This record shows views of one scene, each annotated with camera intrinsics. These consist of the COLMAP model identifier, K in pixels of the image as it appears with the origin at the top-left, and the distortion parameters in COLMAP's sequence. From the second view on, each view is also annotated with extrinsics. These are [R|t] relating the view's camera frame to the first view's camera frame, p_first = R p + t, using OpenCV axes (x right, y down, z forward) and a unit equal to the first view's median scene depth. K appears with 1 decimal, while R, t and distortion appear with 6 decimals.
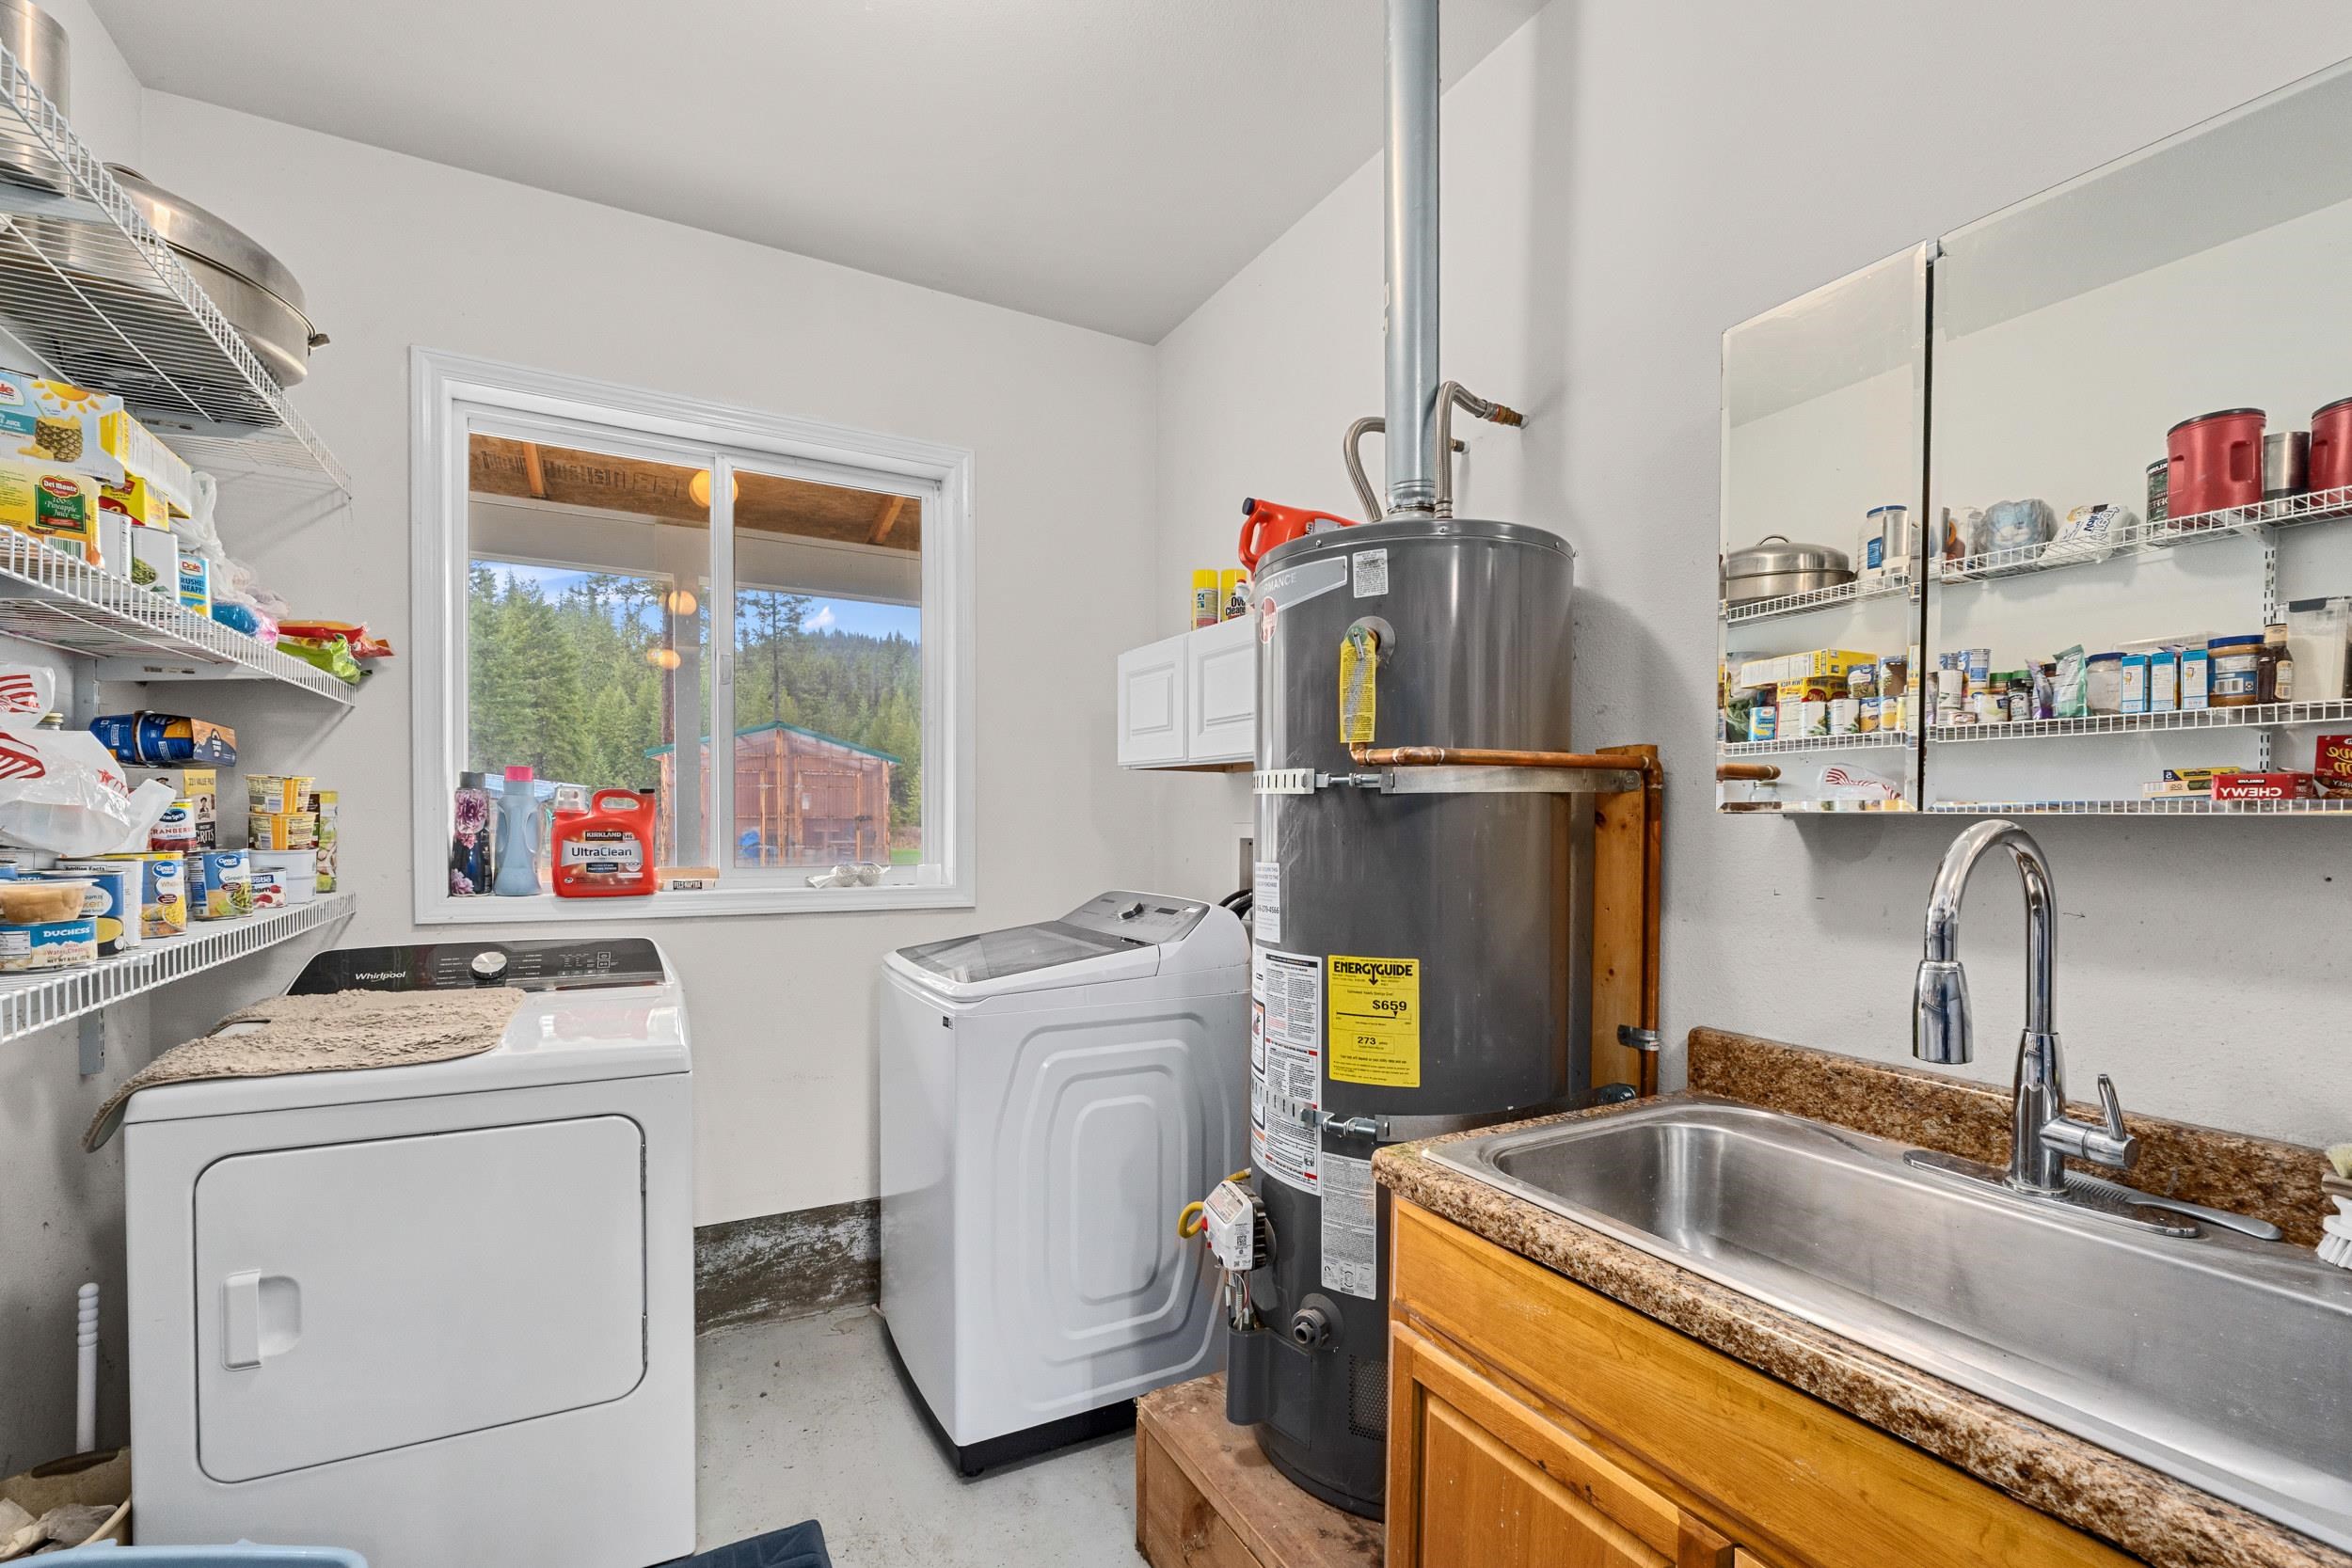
lens RADIAL K [[991.9, 0, 1173.8], [0, 991.9, 853.8], [0, 0, 1]] dist [-0.008102, -0.000439]
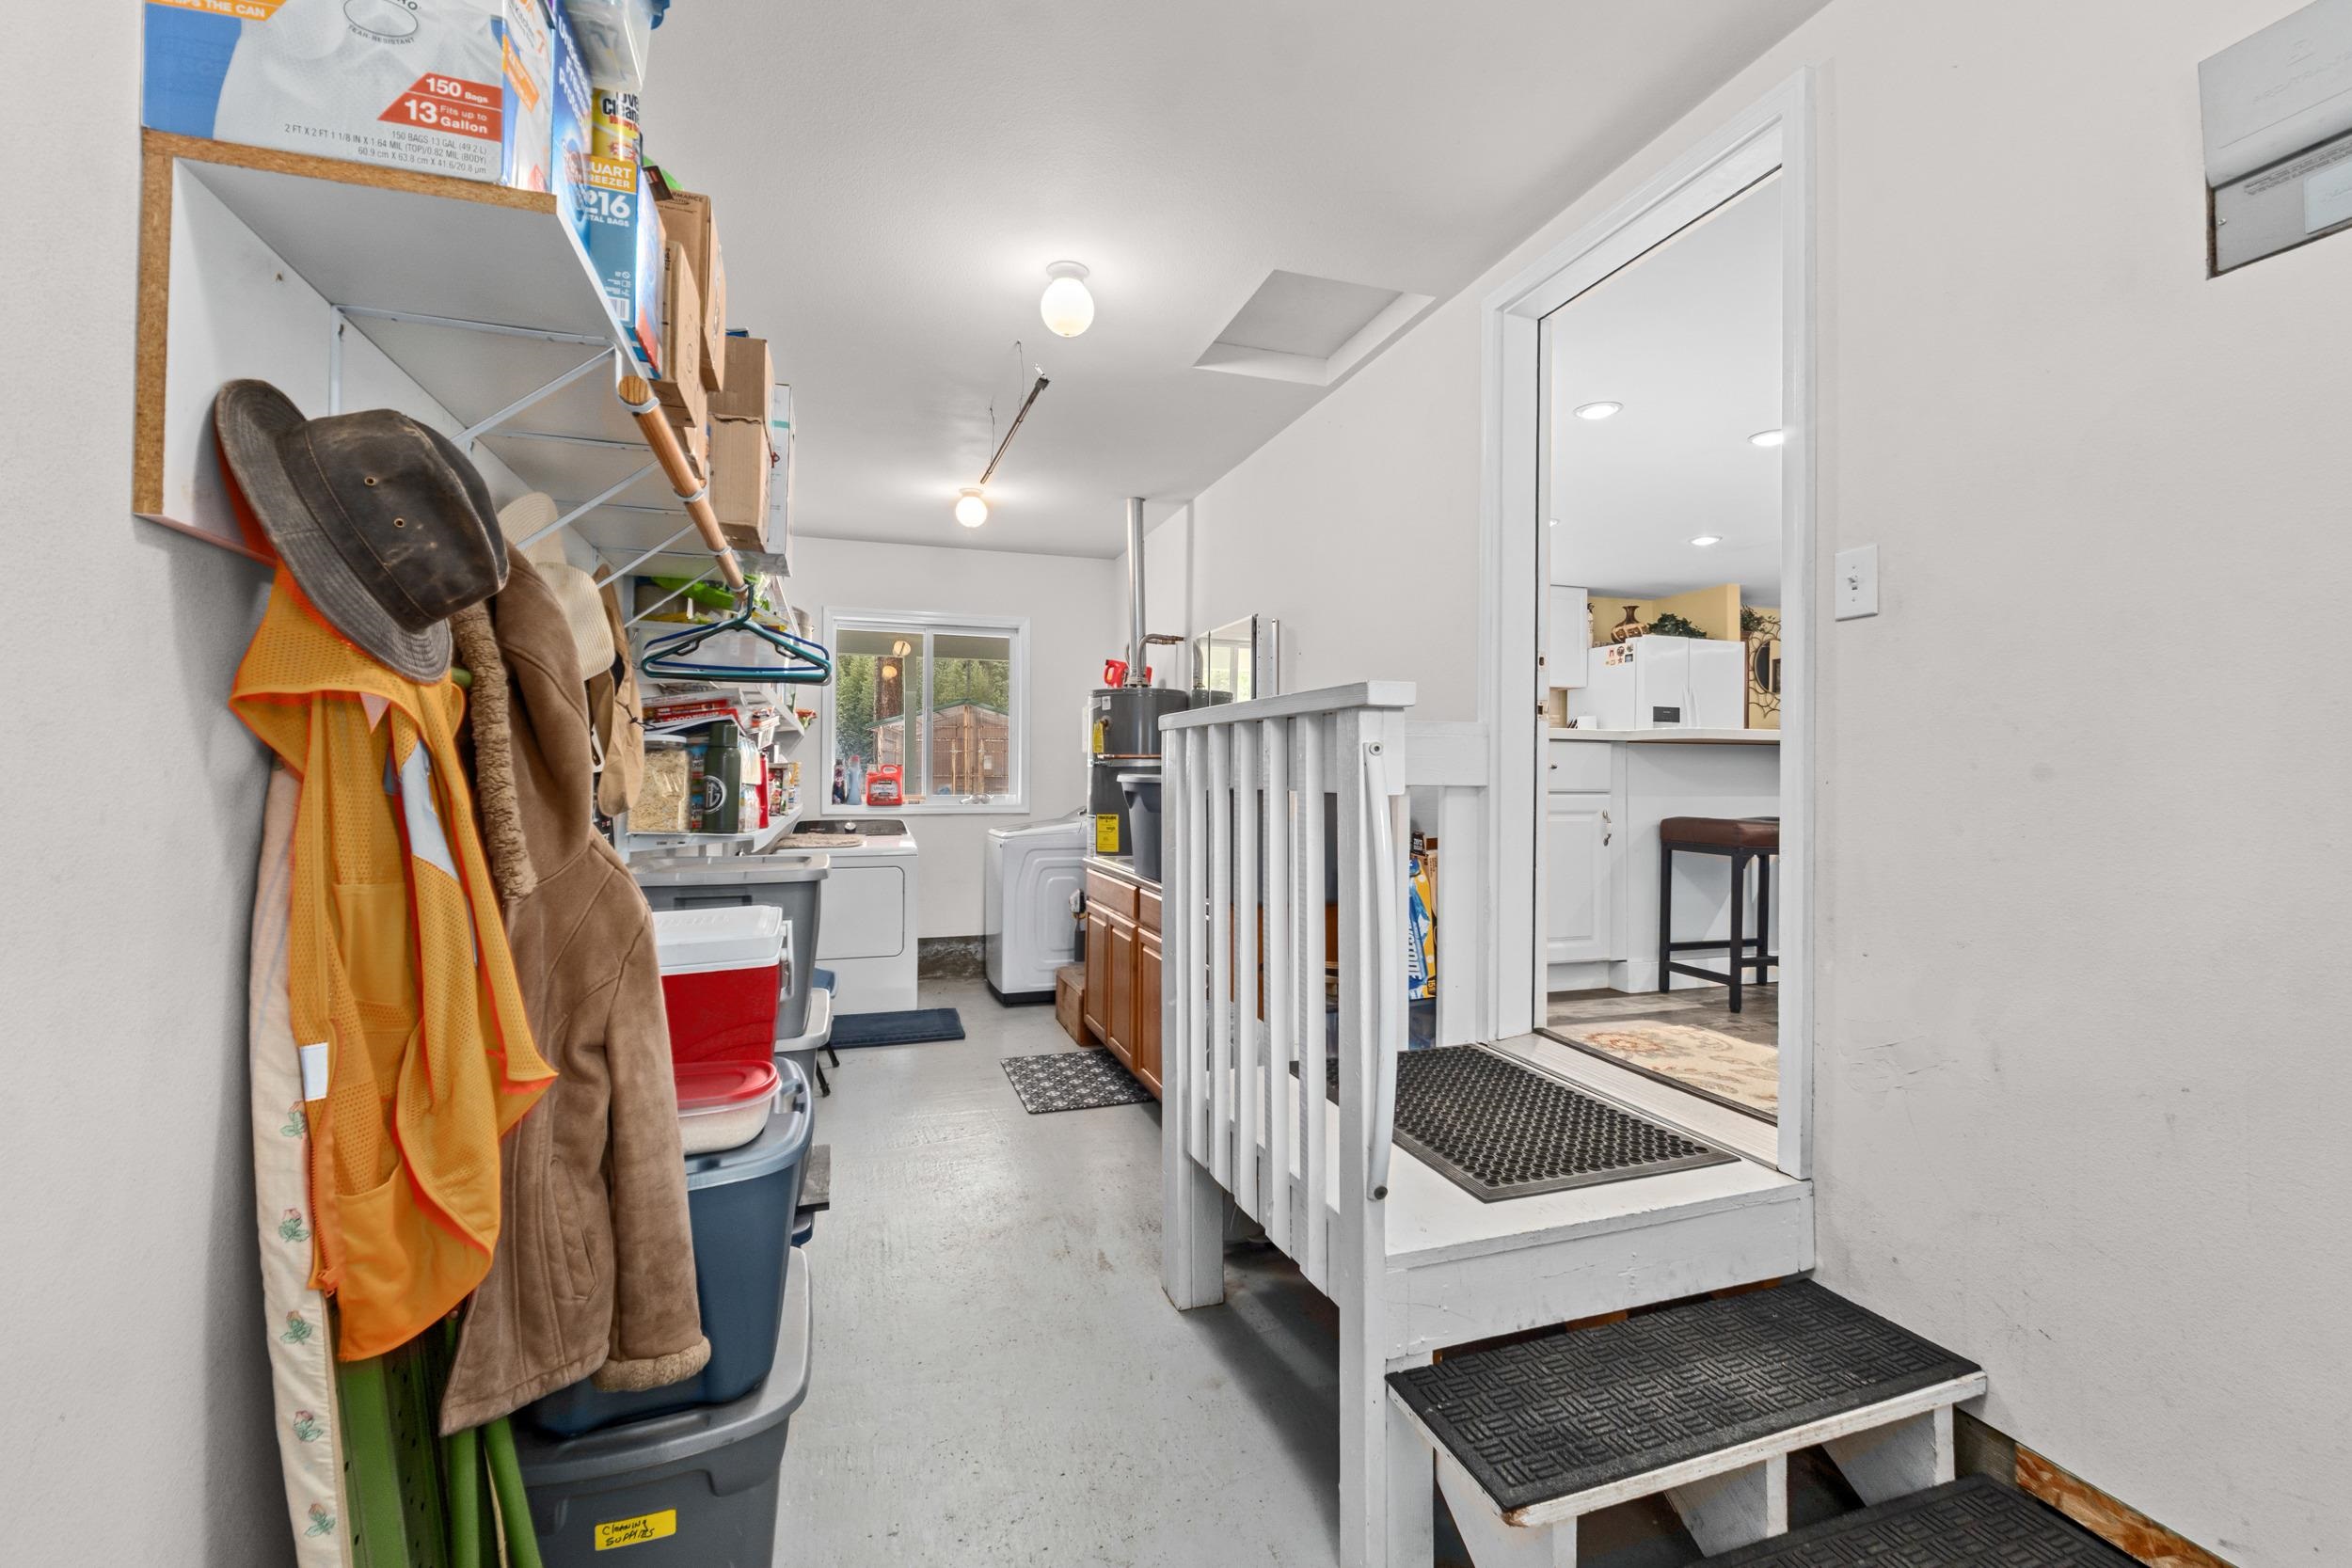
lens RADIAL K [[991.9, 0, 1173.7], [0, 991.9, 777.0], [0, 0, 1]] dist [-0.008102, -0.000439]
pose [[0.984189, -0.004272, -0.177071, 0.644487], [-0.001911, 0.999395, -0.034731, 0.057682], [0.177112, 0.034520, 0.983585, -1.452739]]
